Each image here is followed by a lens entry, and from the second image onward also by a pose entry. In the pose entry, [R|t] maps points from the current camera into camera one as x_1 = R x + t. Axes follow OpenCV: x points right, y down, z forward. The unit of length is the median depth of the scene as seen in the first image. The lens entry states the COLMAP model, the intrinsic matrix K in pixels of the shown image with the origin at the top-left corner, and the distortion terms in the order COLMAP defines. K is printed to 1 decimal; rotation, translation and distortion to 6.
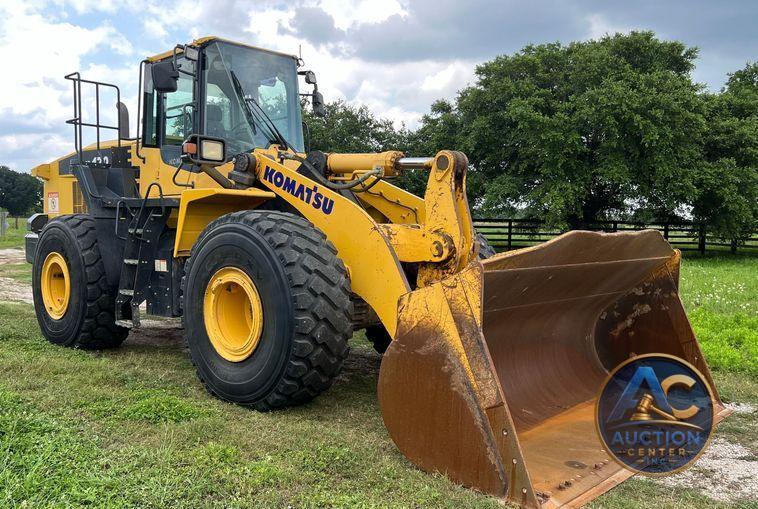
lens RADIAL K [[644.7, 0, 379.0], [0, 644.7, 254.5], [0, 0, 1]] dist [0.106329, -0.002448]
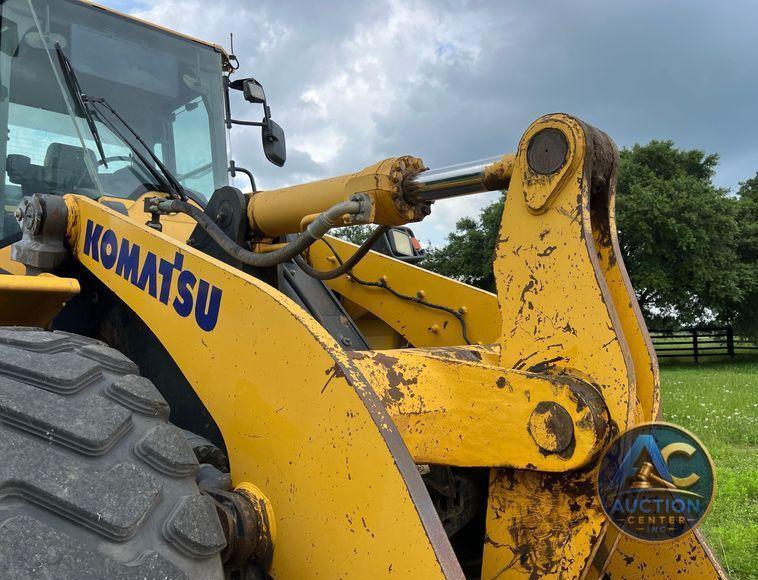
lens RADIAL K [[616.2, 0, 379.0], [0, 616.2, 290.0], [0, 0, 1]] dist [0.008160, -0.078860]
pose [[0.997584, -0.049440, -0.048799, 0.024553], [0.042502, 0.990042, -0.134206, -0.034162], [0.054948, 0.131807, 0.989751, 0.640336]]
